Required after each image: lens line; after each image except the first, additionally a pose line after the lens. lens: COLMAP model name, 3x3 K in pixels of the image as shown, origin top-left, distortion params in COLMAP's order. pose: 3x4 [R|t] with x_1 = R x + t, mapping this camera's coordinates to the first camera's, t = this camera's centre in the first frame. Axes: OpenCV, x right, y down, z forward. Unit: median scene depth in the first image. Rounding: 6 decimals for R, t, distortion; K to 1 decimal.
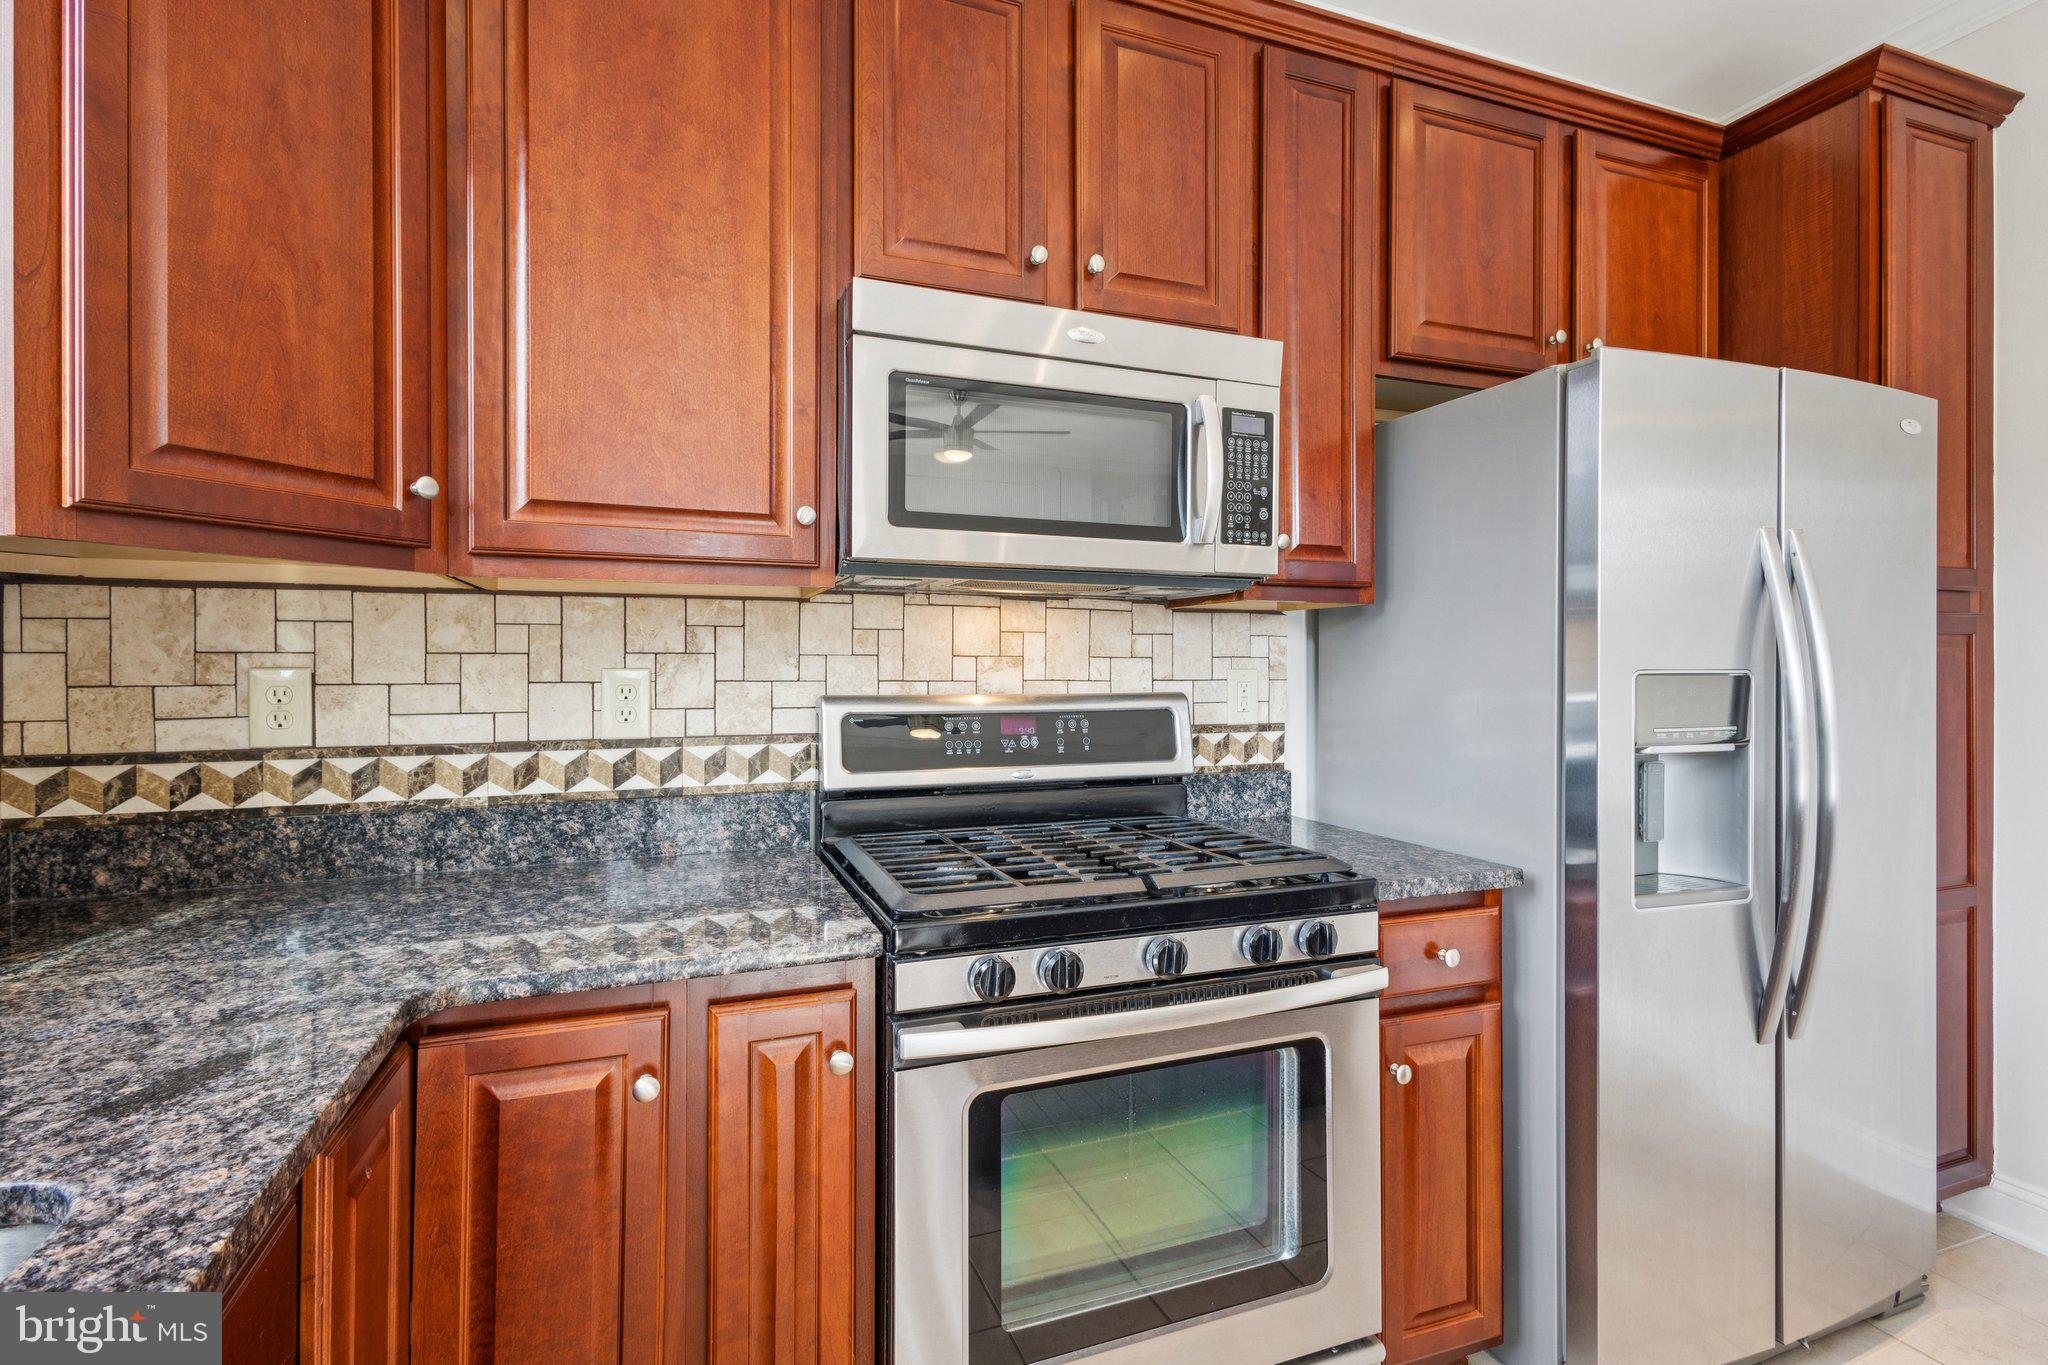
lens RADIAL K [[954.2, 0, 1022.6], [0, 954.2, 668.4], [0, 0, 1]] dist [0.011692, -0.000240]
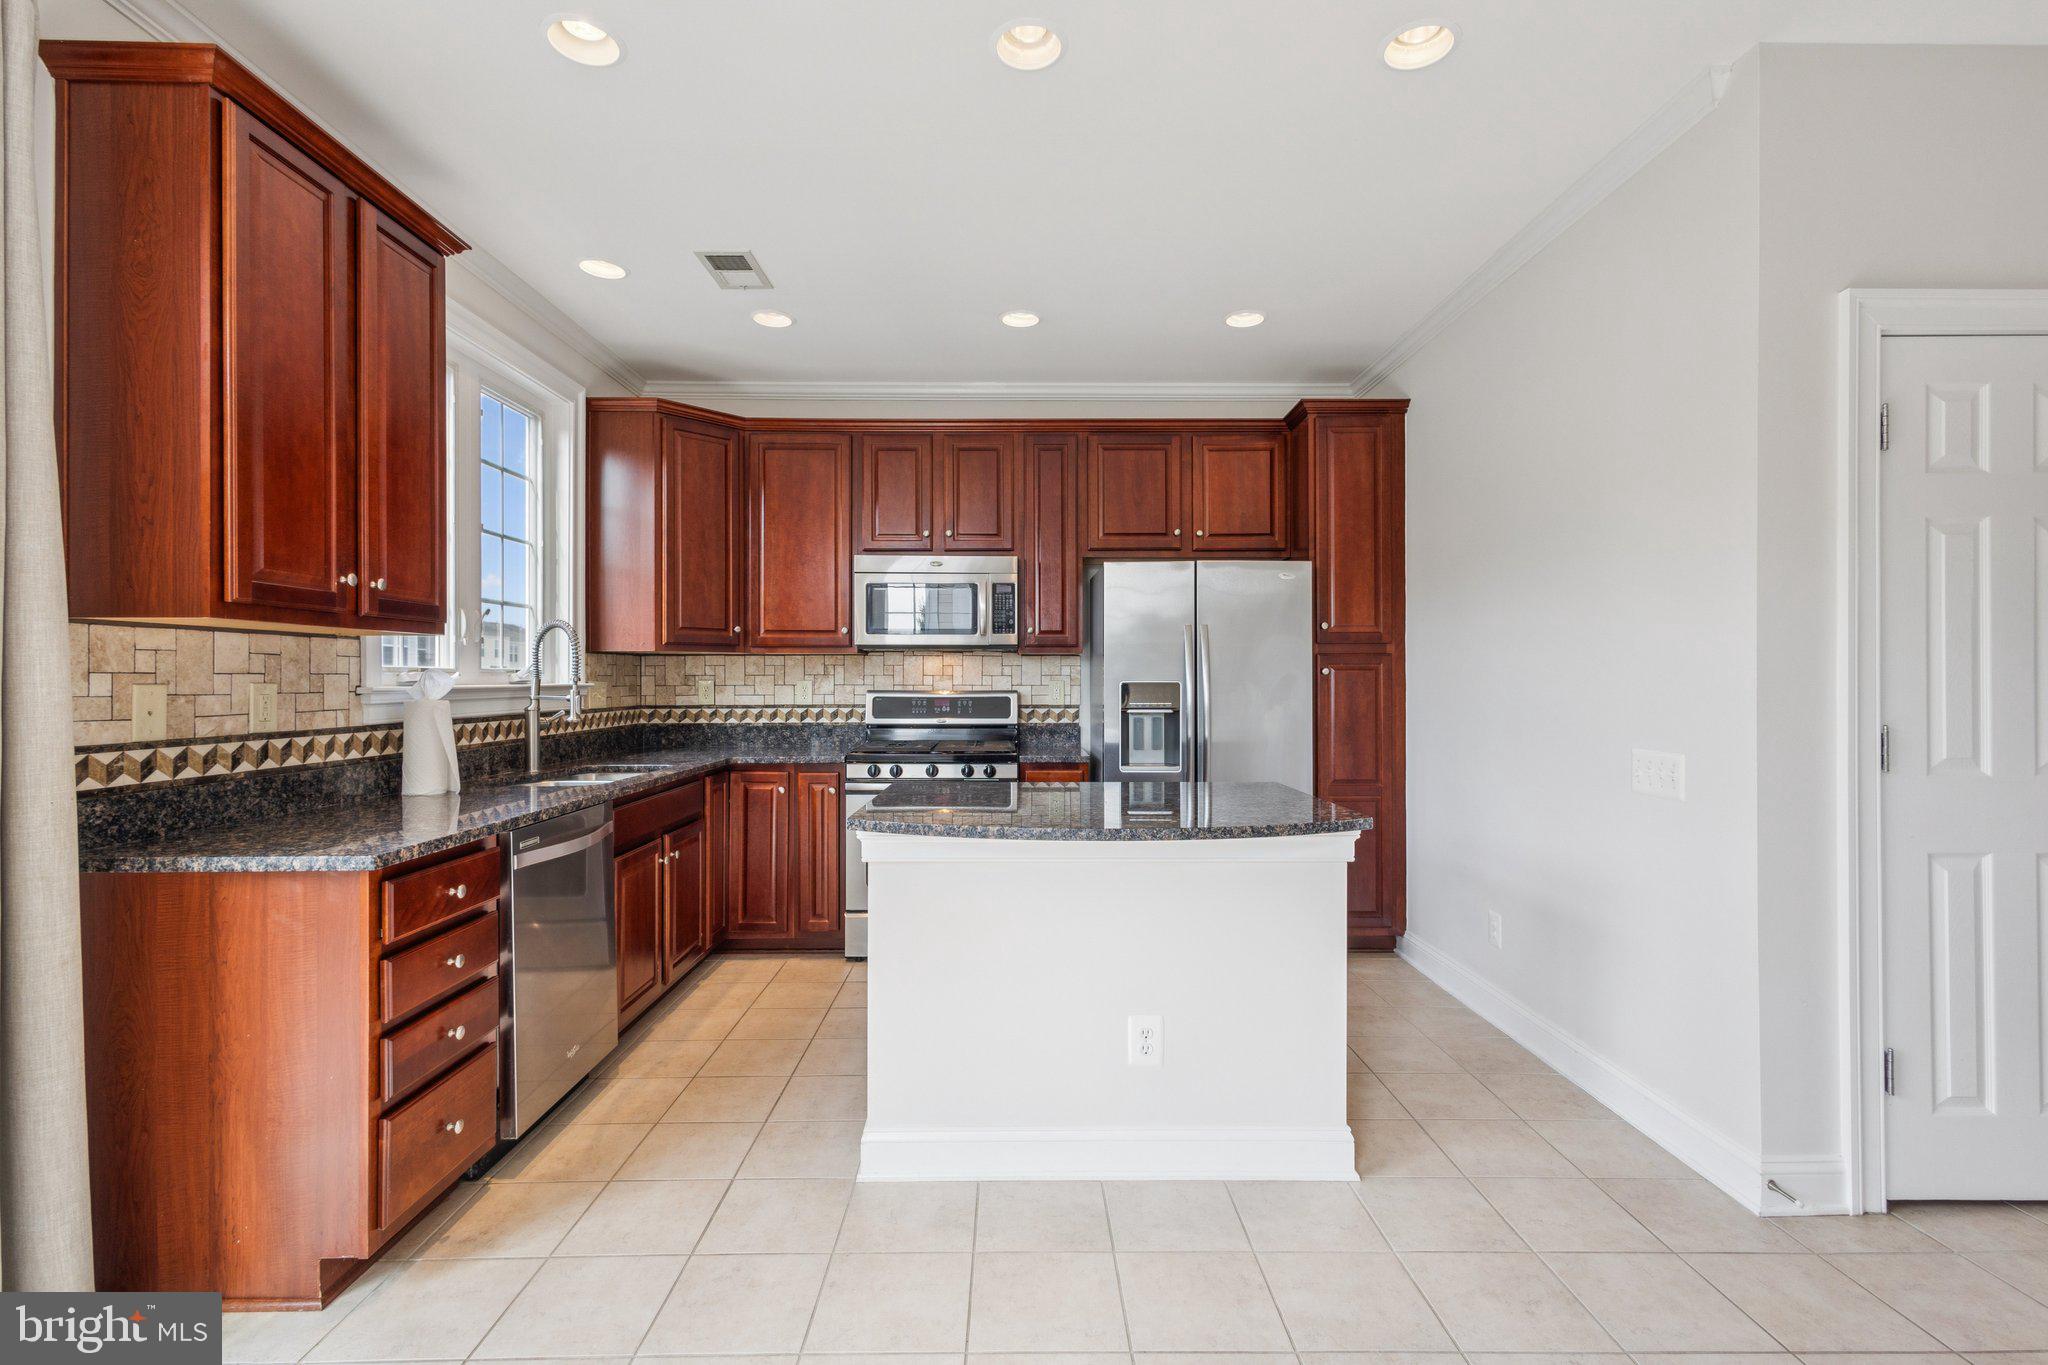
lens RADIAL K [[939.7, 0, 1021.4], [0, 939.7, 678.9], [0, 0, 1]] dist [0.010669, -0.000363]
pose [[0.936707, -0.000243, -0.350115, 1.270175], [-0.000060, 1.000000, -0.000853, -0.002043], [0.350115, 0.000820, 0.936707, -1.522247]]
